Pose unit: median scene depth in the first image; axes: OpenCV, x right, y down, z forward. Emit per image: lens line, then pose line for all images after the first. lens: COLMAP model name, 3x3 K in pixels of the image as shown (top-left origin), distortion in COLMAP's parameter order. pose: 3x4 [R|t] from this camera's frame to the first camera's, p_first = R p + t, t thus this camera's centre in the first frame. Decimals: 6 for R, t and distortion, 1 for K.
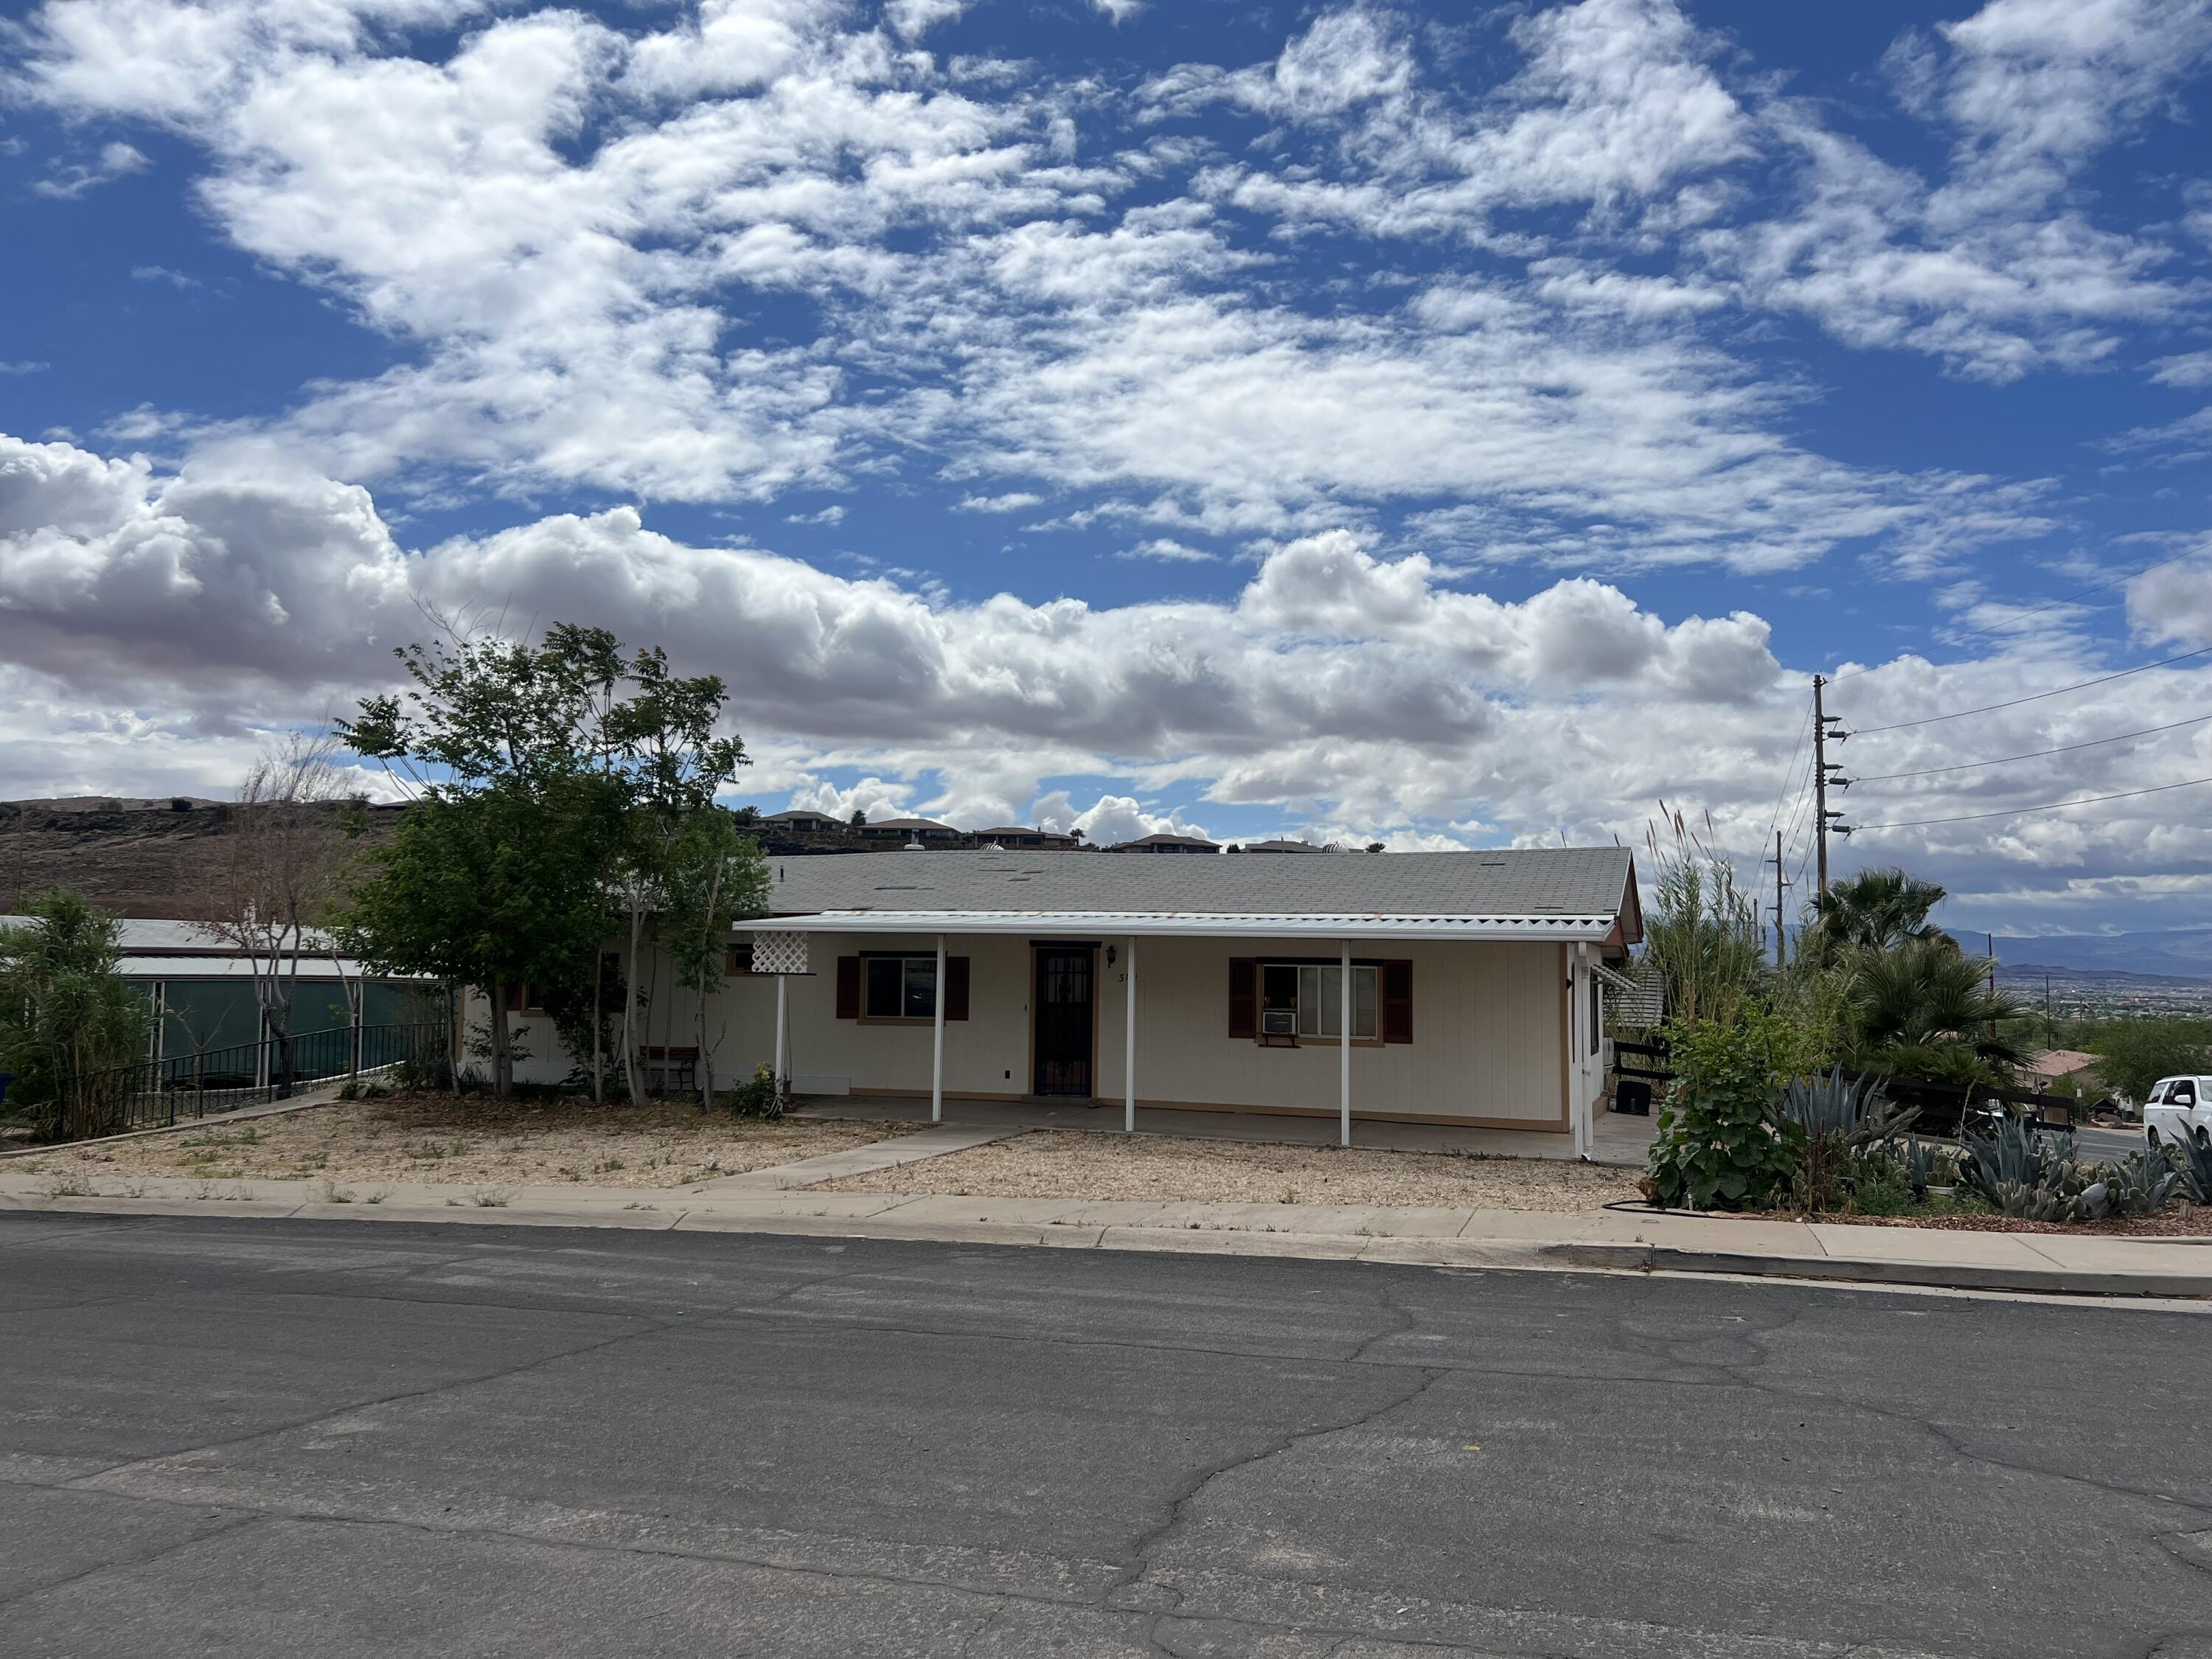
lens RADIAL K [[1679.4, 0, 1106.0], [0, 1679.4, 829.5], [0, 0, 1]] dist [0.105273, -0.150511]
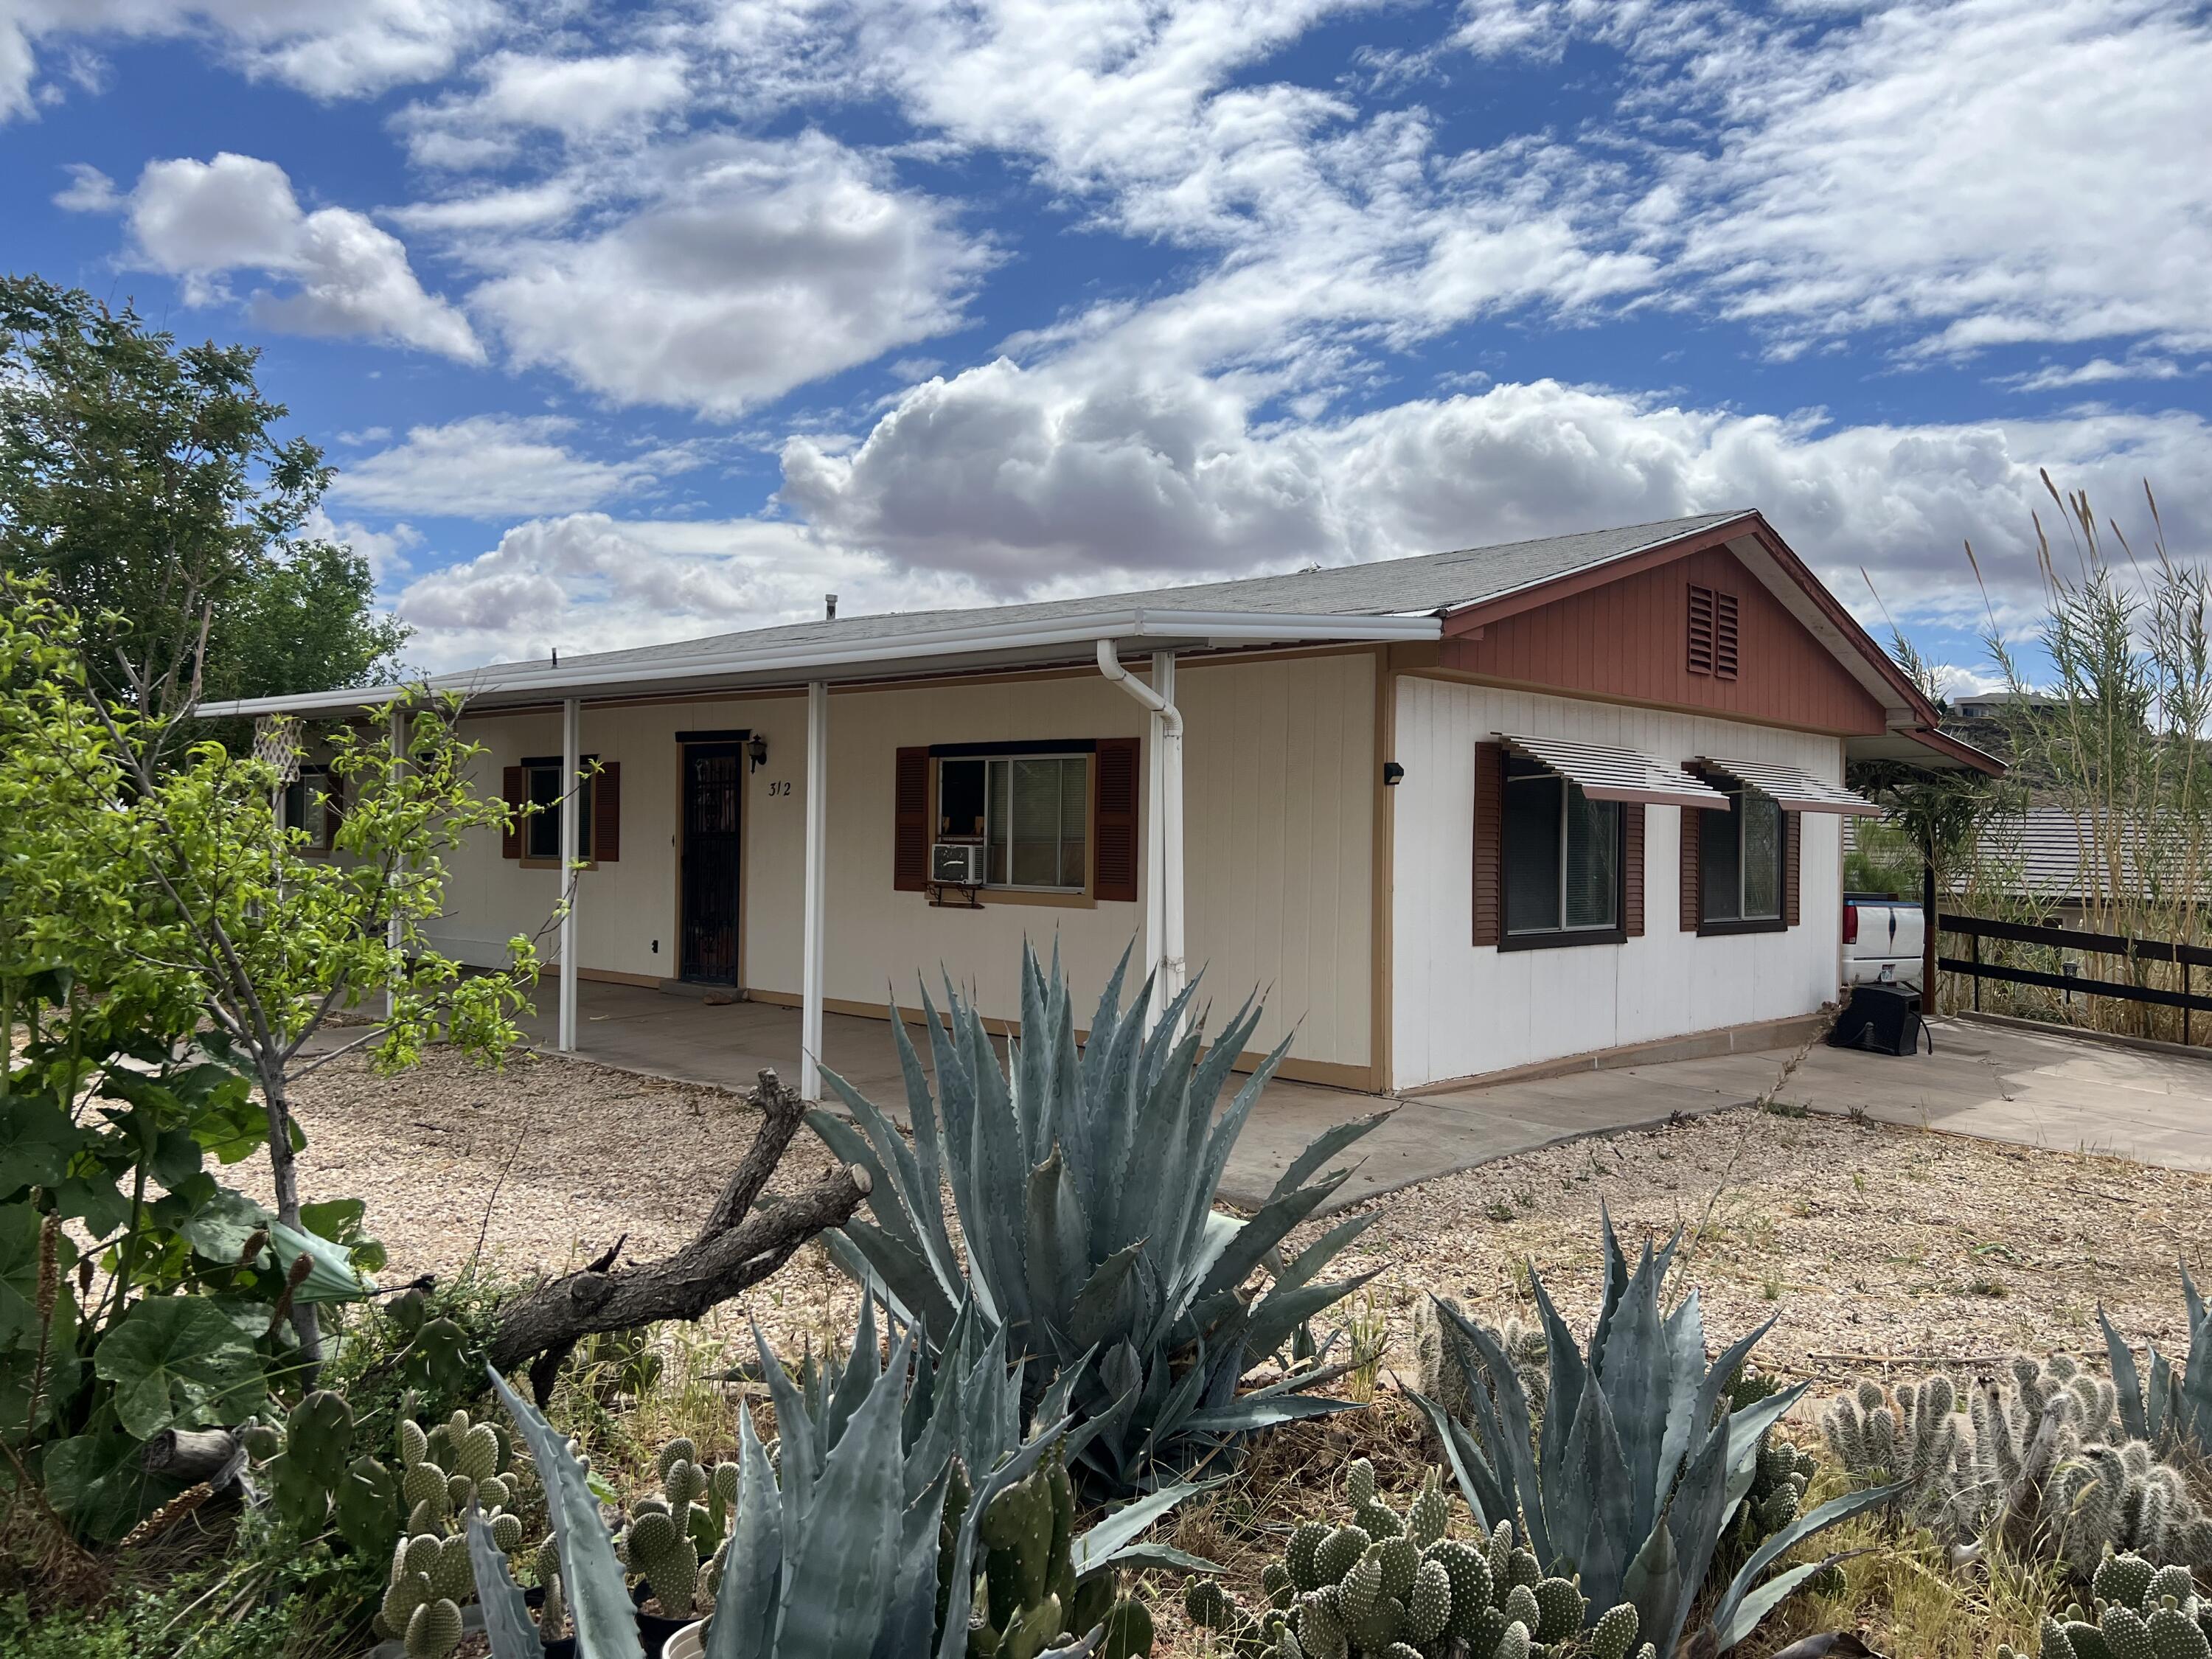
lens RADIAL K [[1834.7, 0, 1106.0], [0, 1834.7, 829.5], [0, 0, 1]] dist [0.000236, 0.000694]
pose [[0.866022, -0.001450, -0.500004, 0.427486], [0.022969, 0.999056, 0.036885, 0.080726], [0.499478, -0.043427, 0.865237, 0.494727]]
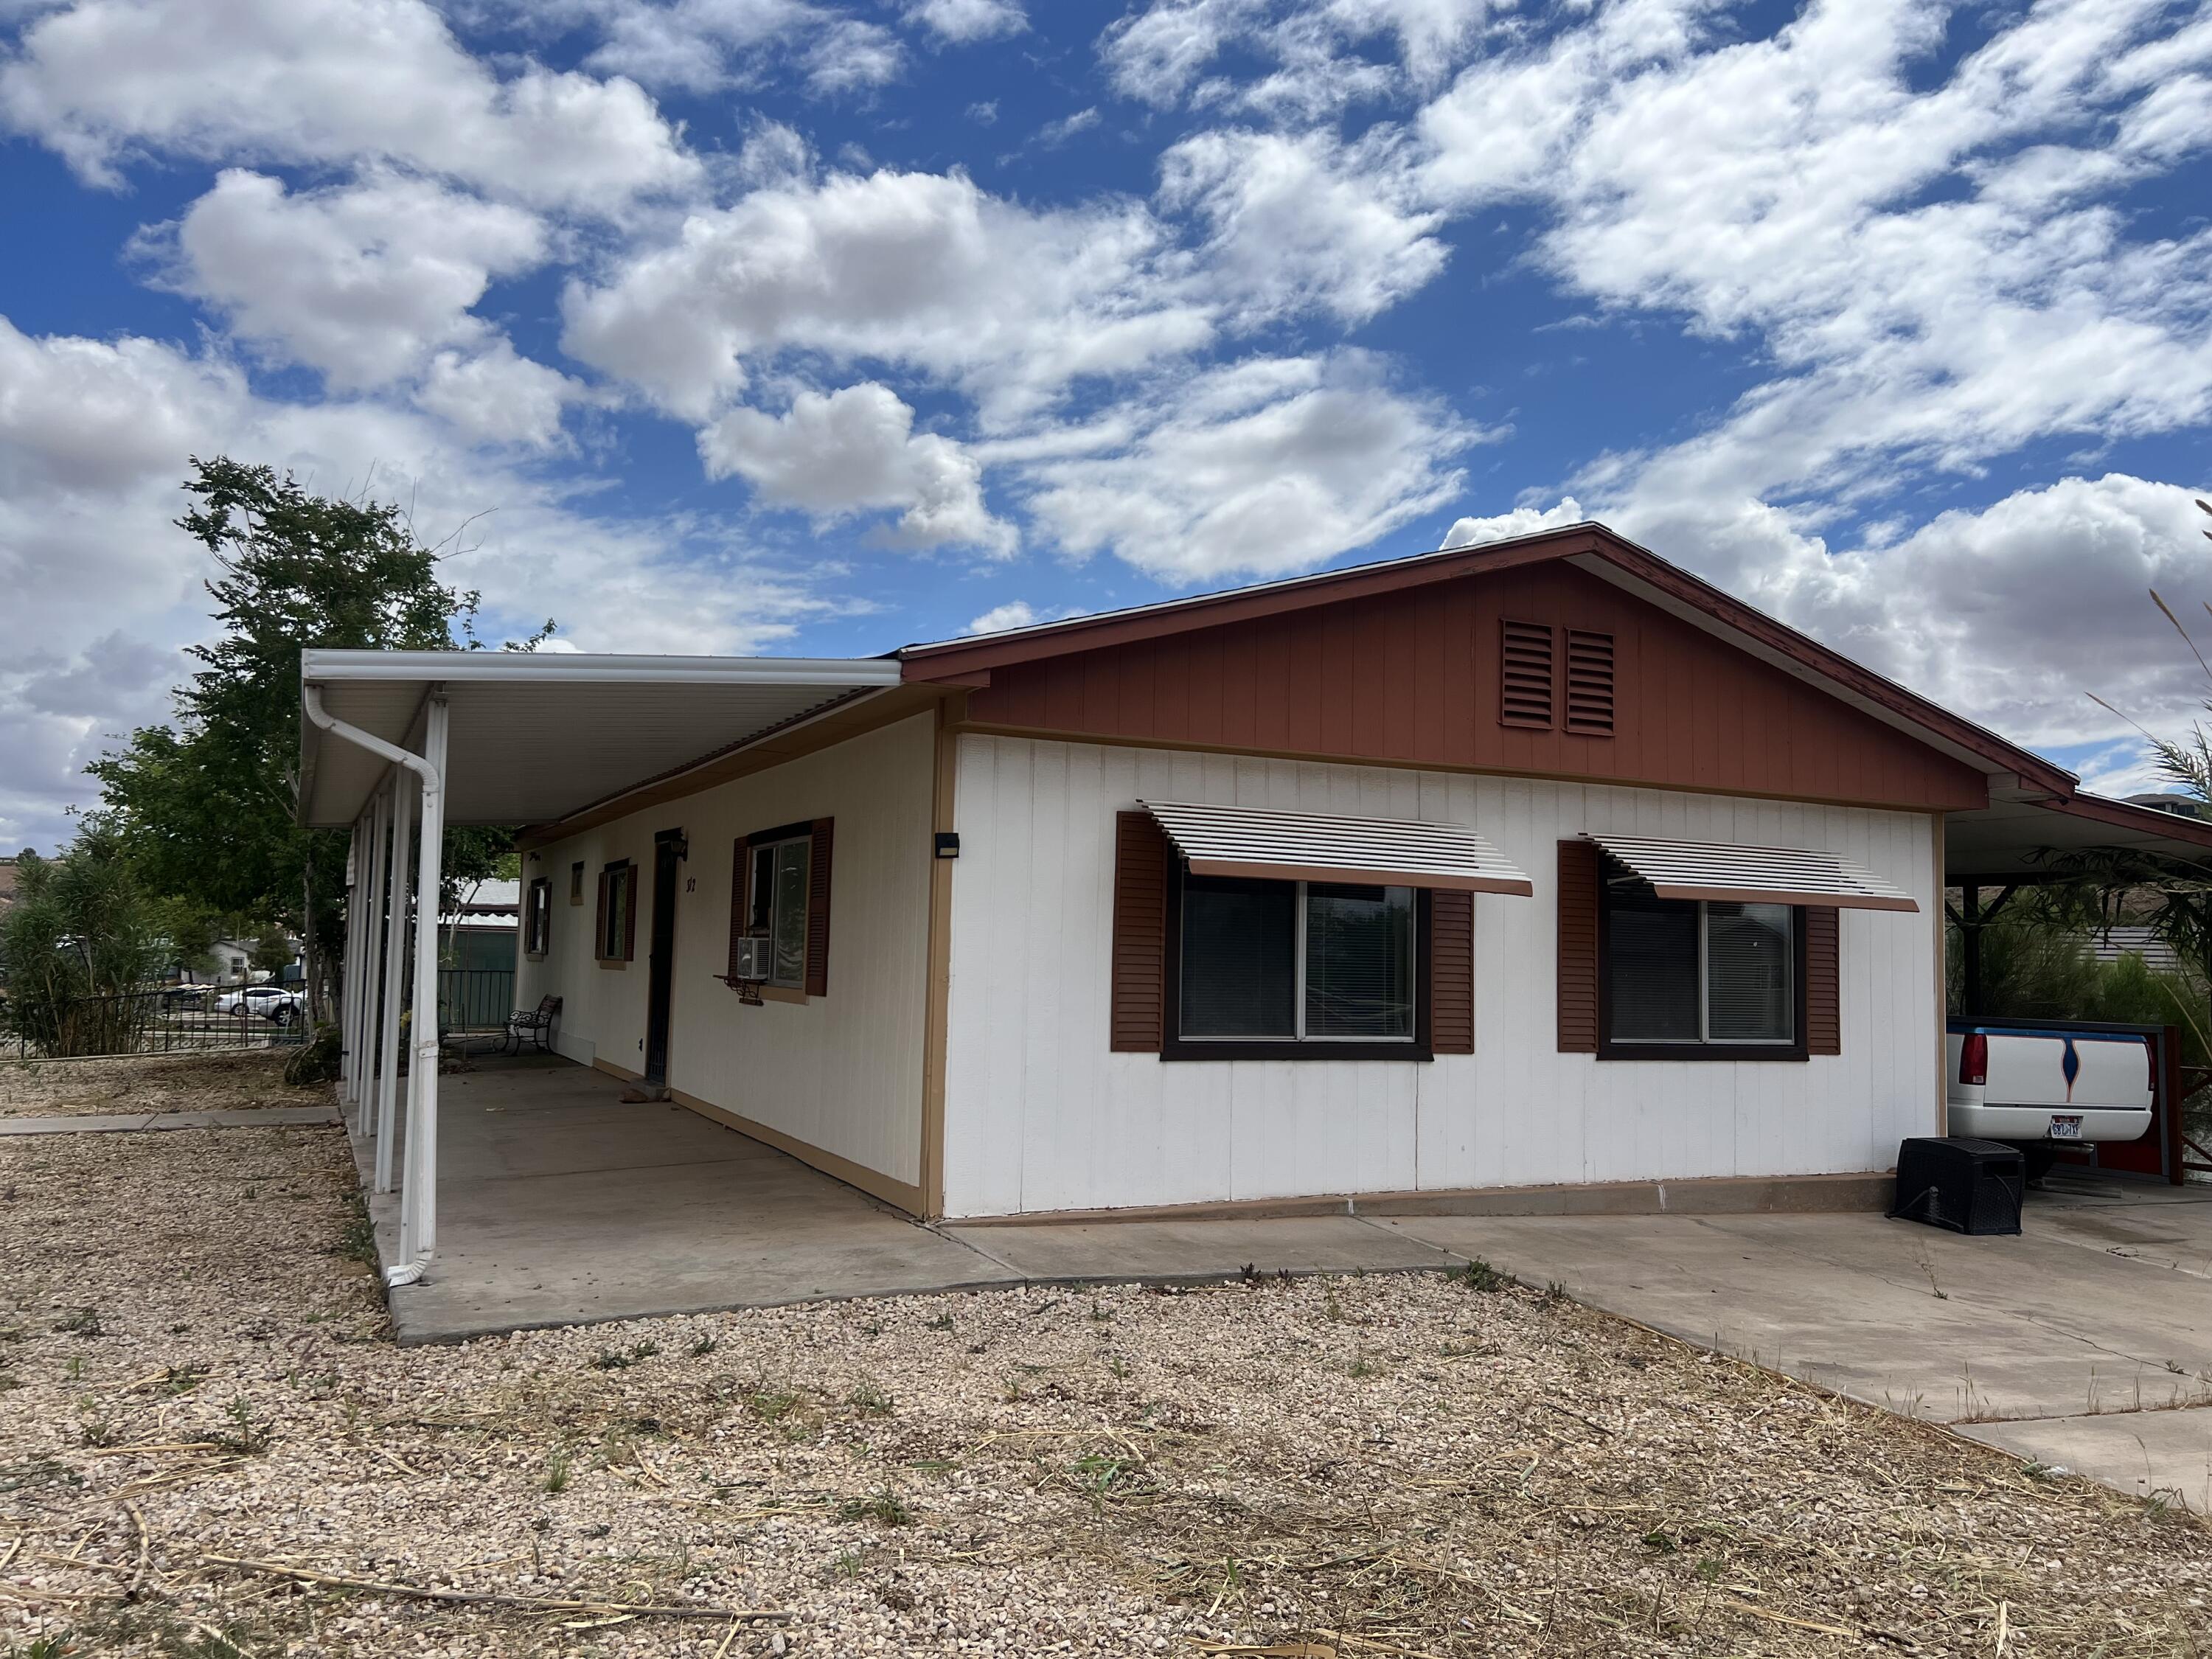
lens RADIAL K [[1679.4, 0, 1106.0], [0, 1679.4, 829.5], [0, 0, 1]] dist [0.105273, -0.150511]
pose [[0.584490, -0.067419, -0.808595, 0.573863], [0.030479, 0.997663, -0.061152, 0.104339], [0.810828, 0.011097, 0.585179, 0.734228]]
